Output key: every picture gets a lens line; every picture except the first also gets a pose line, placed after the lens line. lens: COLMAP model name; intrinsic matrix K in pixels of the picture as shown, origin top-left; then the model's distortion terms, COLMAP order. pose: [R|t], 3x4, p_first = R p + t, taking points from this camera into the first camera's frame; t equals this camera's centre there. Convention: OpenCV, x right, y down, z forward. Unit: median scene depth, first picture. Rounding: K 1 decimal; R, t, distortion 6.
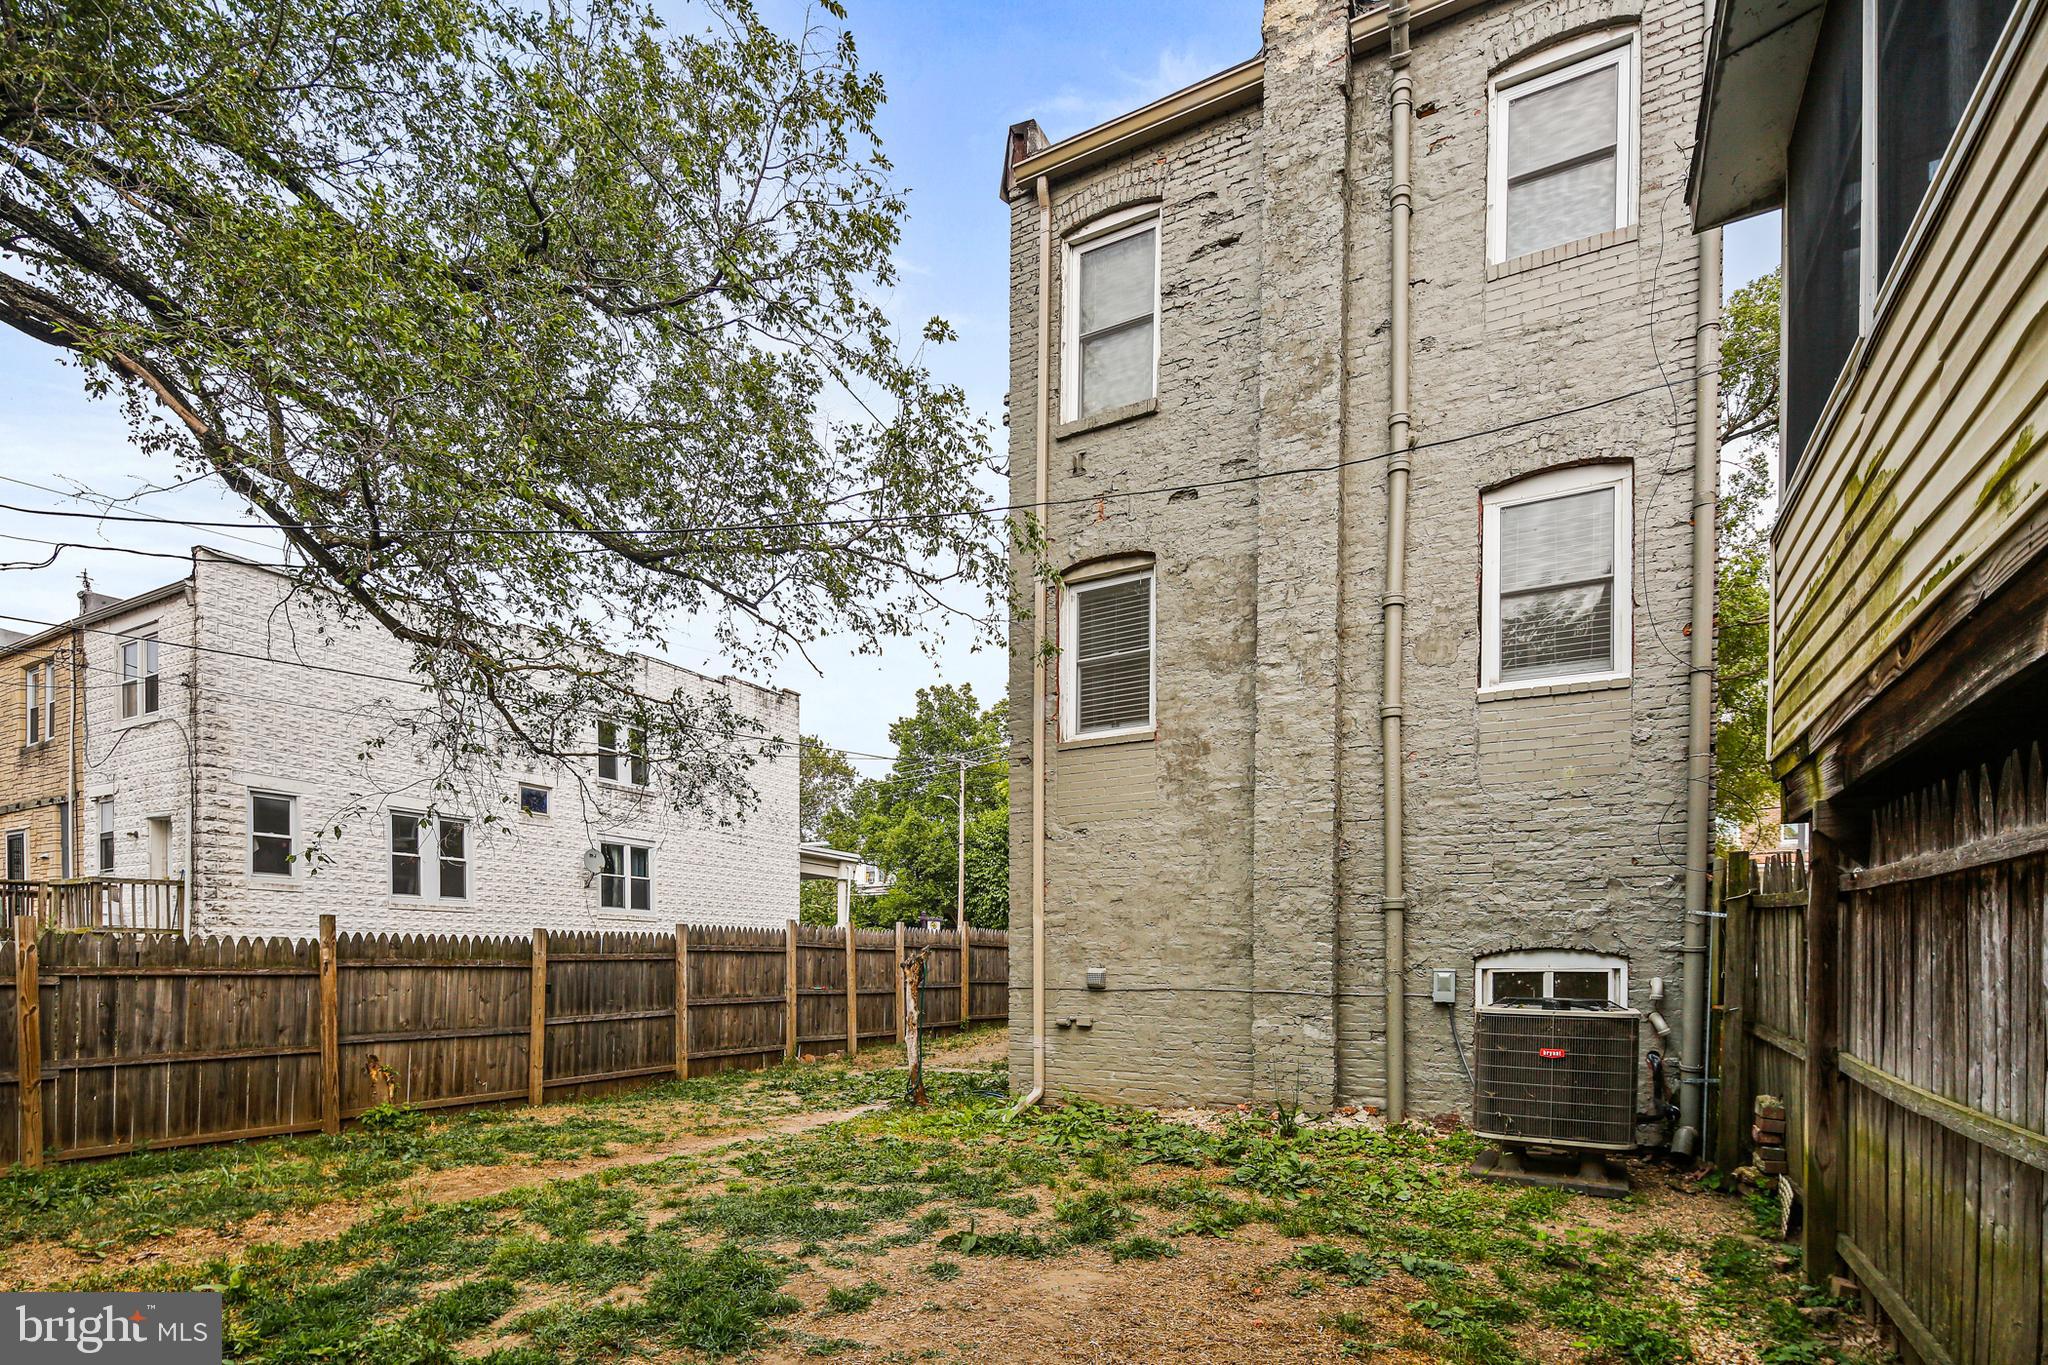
lens RADIAL K [[1002.4, 0, 1031.5], [0, 1002.4, 696.1], [0, 0, 1]] dist [0.001713, -0.000846]
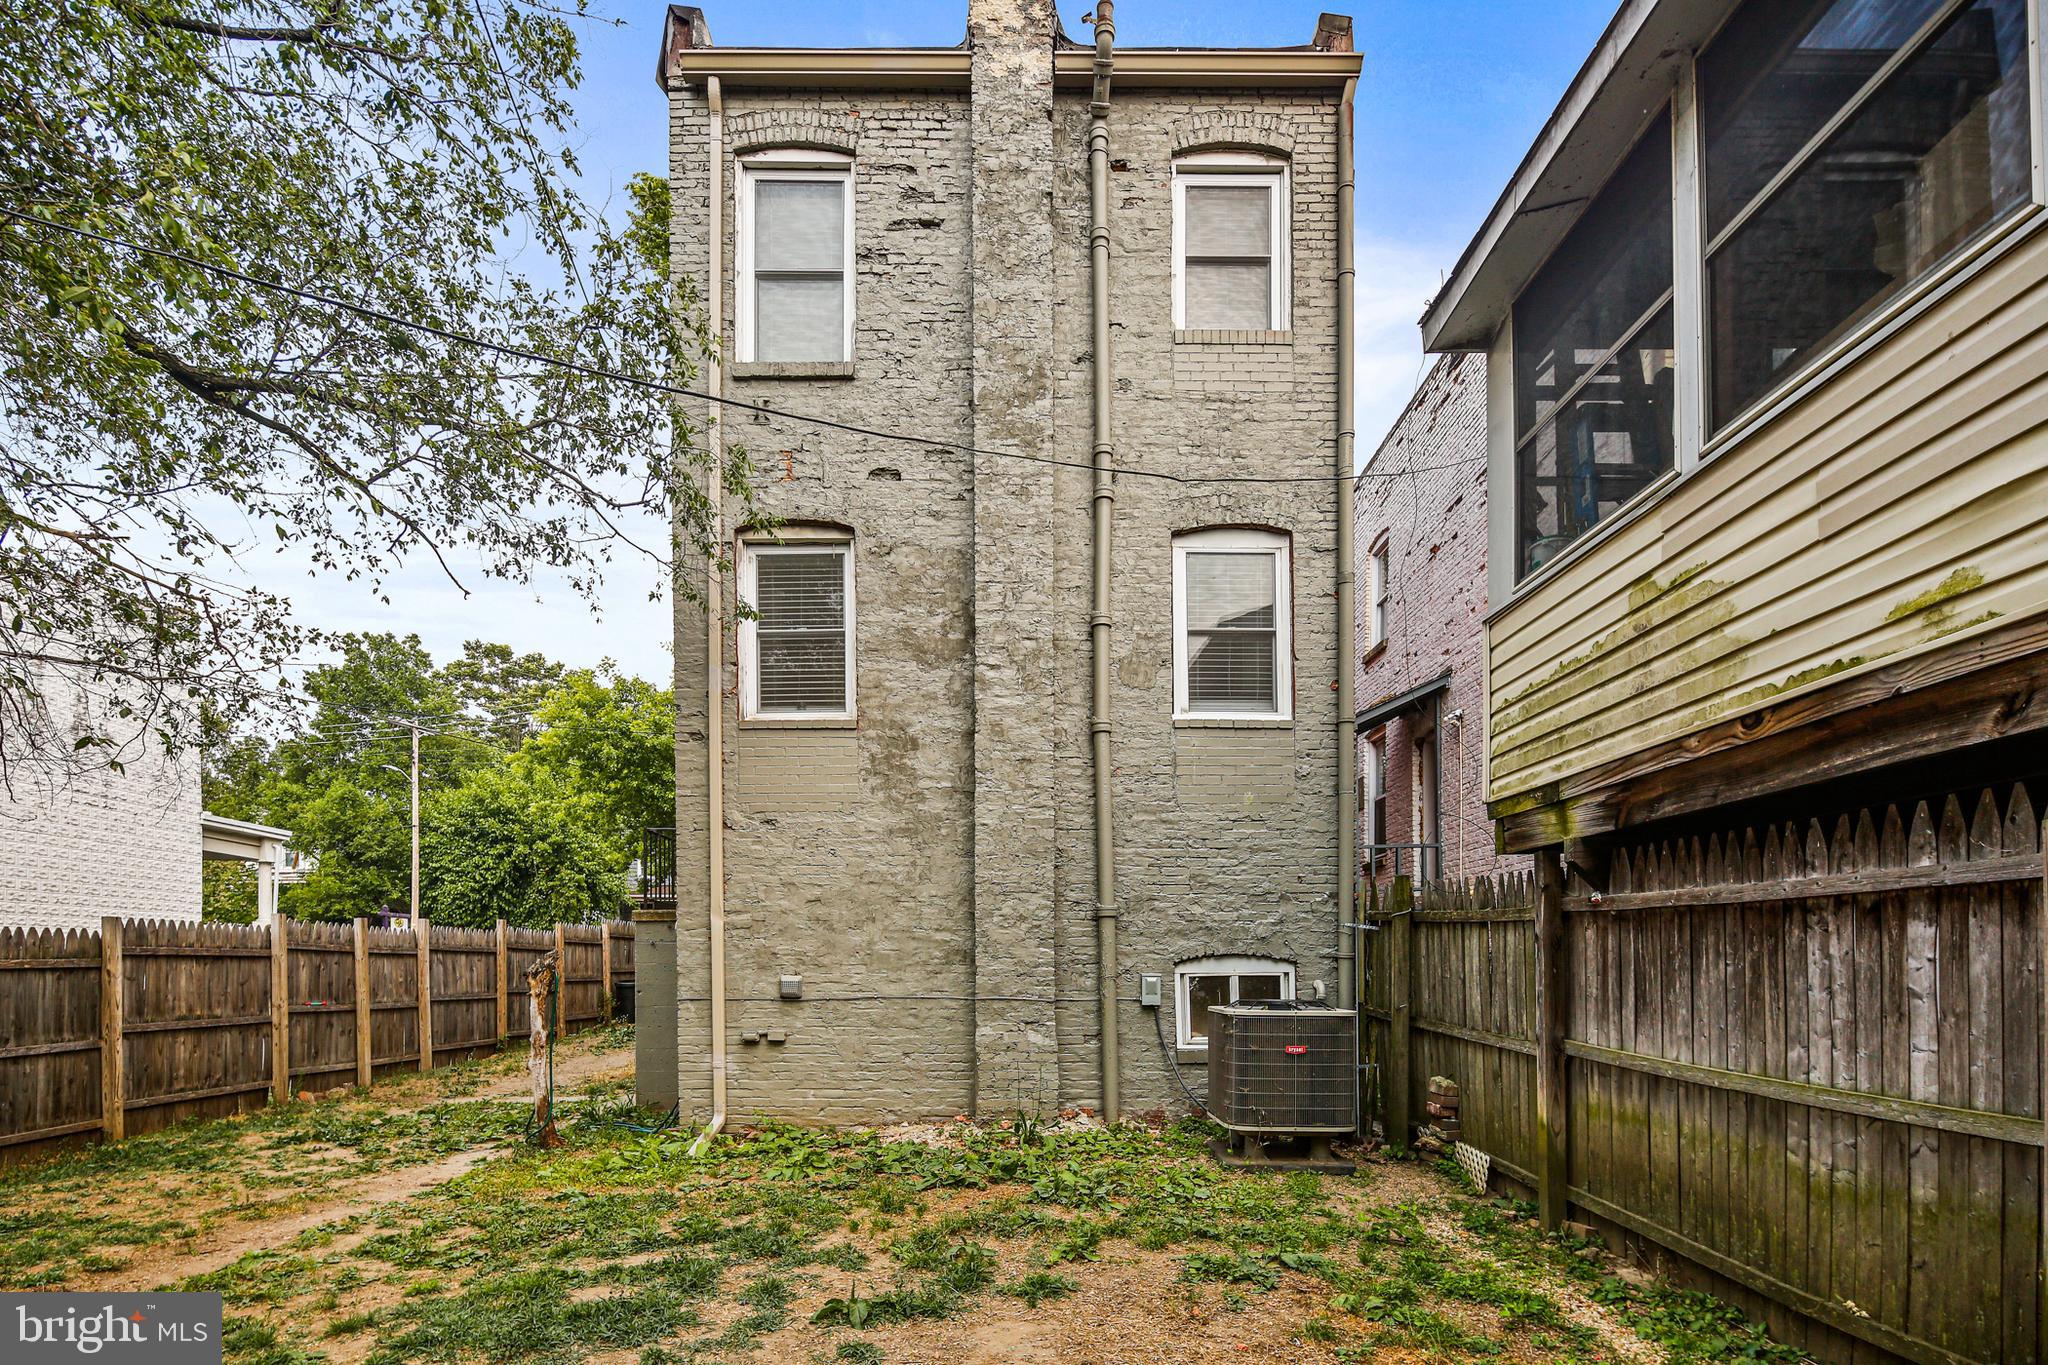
lens RADIAL K [[1010.3, 0, 1024.0], [0, 1010.3, 720.5], [0, 0, 1]] dist [0.003061, -0.000199]
pose [[0.870552, 0.112163, 0.479123, -0.174179], [-0.123006, 0.992367, -0.008816, 0.023234], [-0.476455, -0.051260, 0.877703, 0.100630]]
